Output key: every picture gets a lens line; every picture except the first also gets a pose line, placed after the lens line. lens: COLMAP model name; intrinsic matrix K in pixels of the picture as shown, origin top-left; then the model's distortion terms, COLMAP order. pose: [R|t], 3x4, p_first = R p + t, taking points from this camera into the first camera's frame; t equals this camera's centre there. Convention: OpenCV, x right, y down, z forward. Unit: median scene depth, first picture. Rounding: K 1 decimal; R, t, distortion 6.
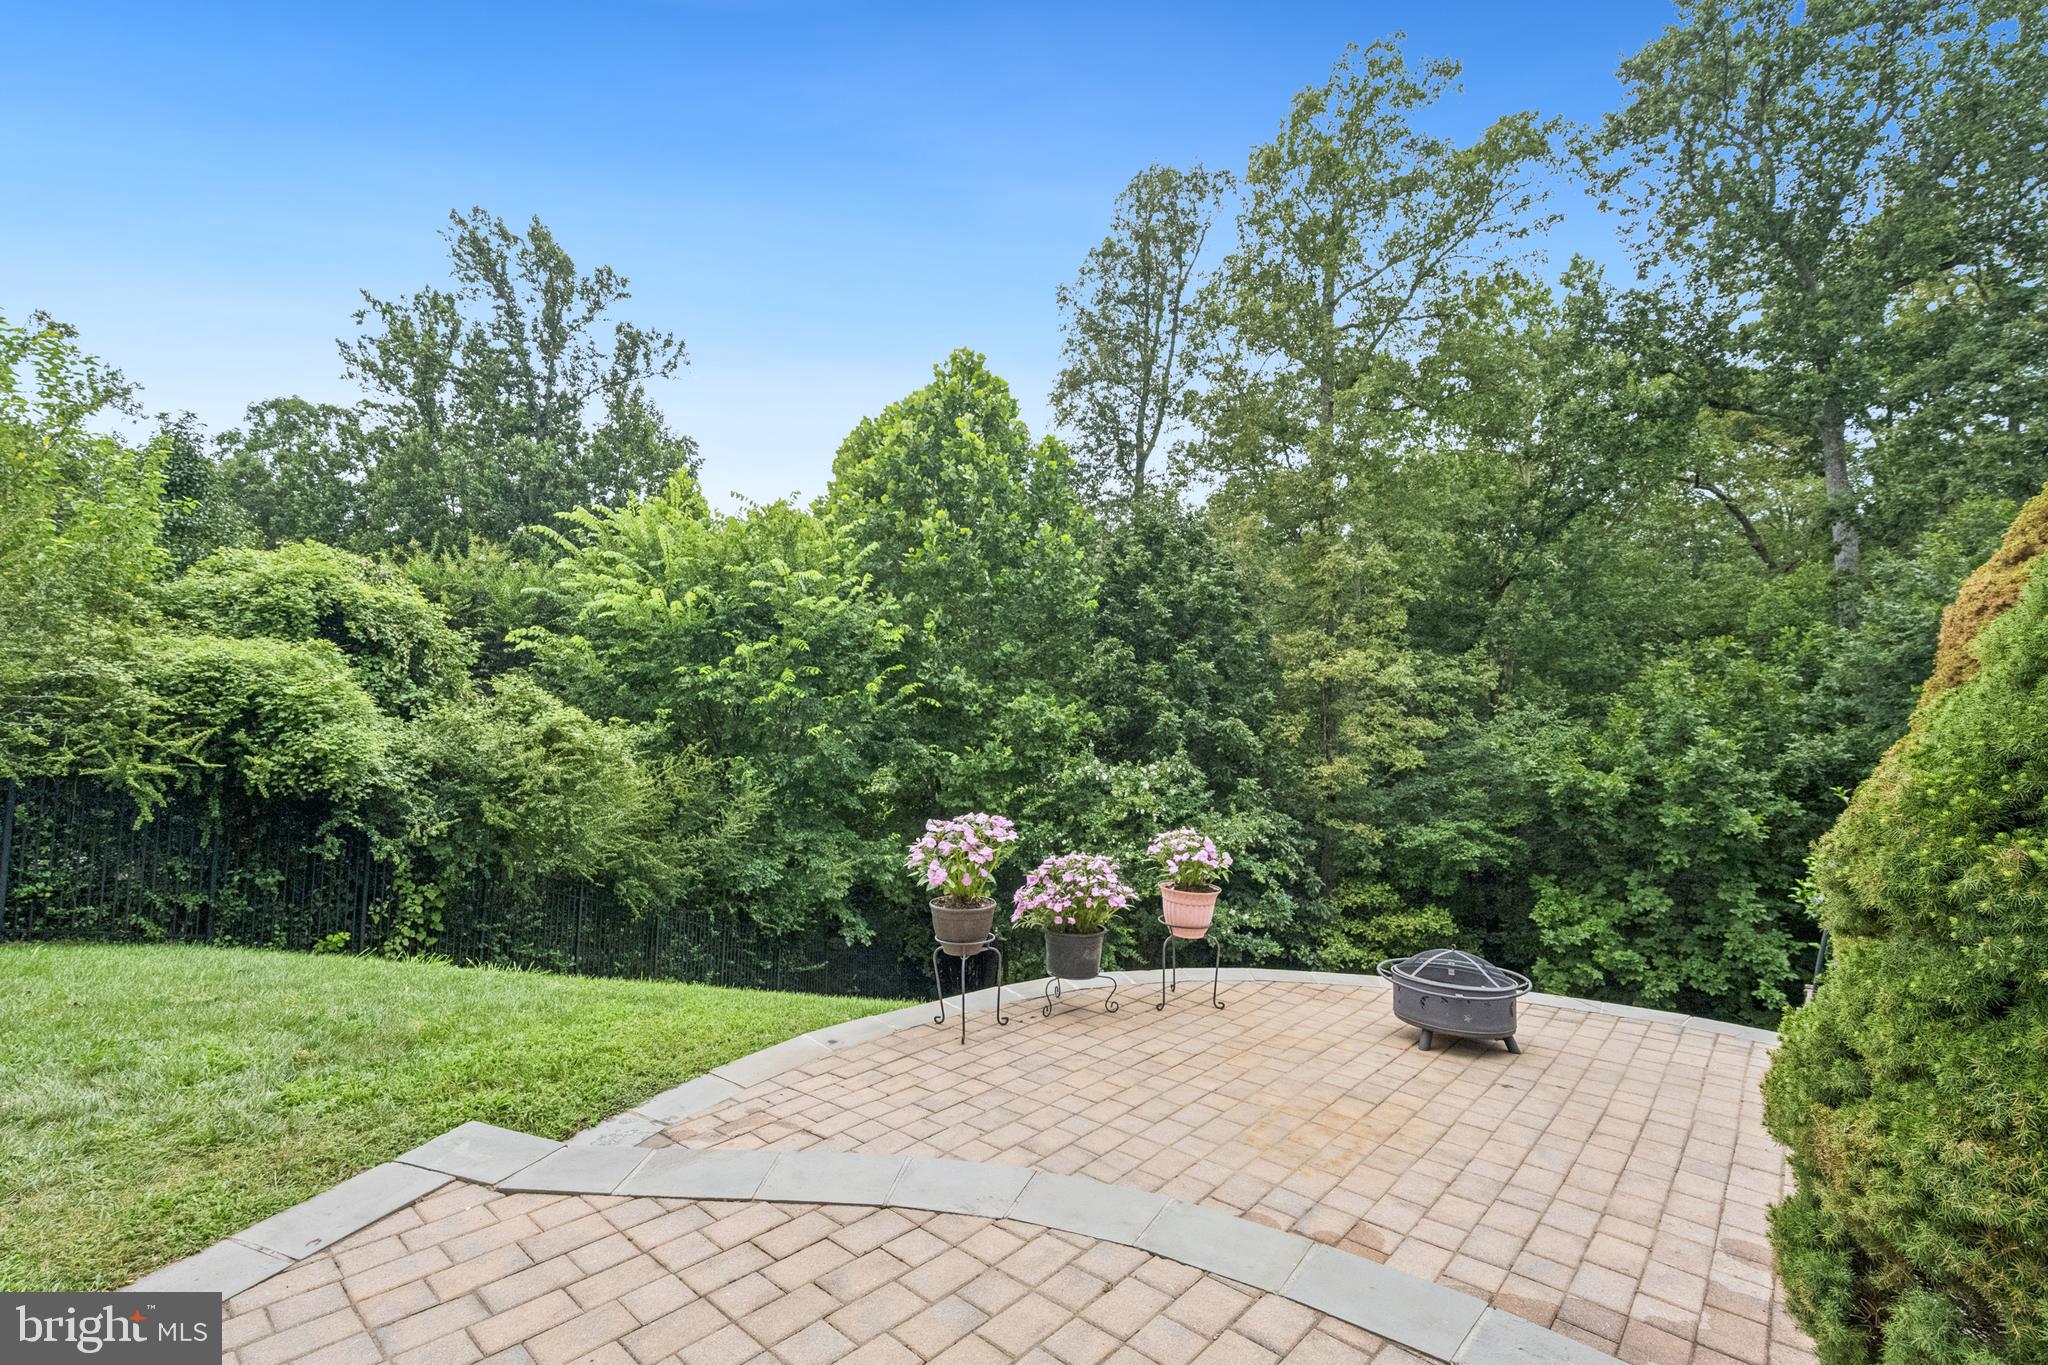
lens RADIAL K [[898.3, 0, 999.5], [0, 898.3, 674.7], [0, 0, 1]] dist [-0.002950, -0.001025]
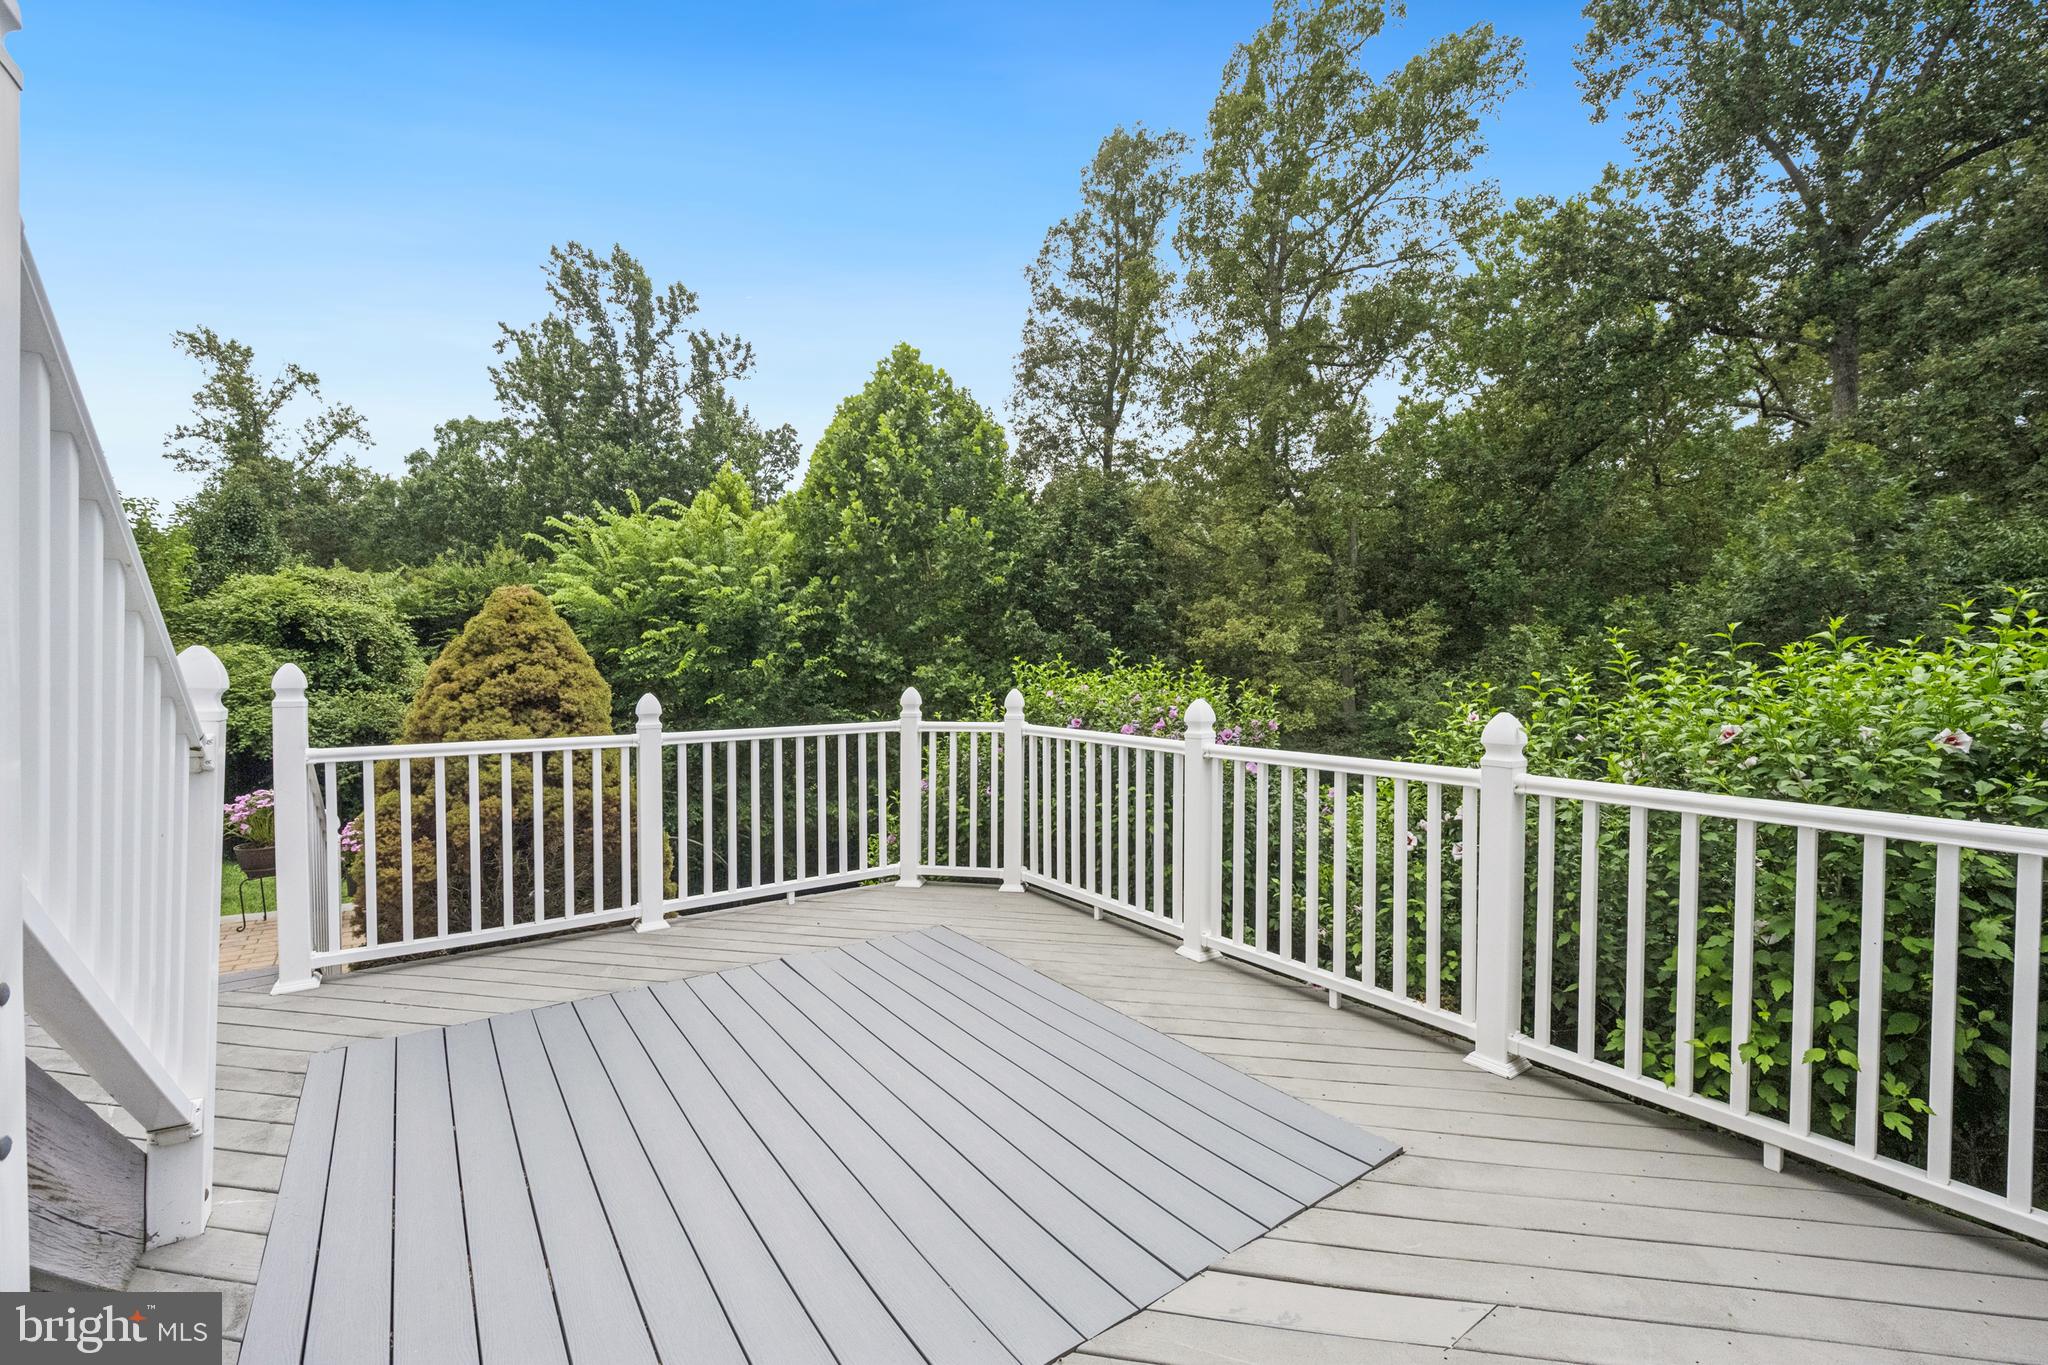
lens RADIAL K [[898.3, 0, 1015.1], [0, 898.3, 671.5], [0, 0, 1]] dist [-0.002950, -0.001025]
pose [[0.976190, -0.013016, -0.216525, 0.368017], [0.023664, 0.998631, 0.046653, -0.018488], [0.215621, -0.050666, 0.975162, -0.057826]]
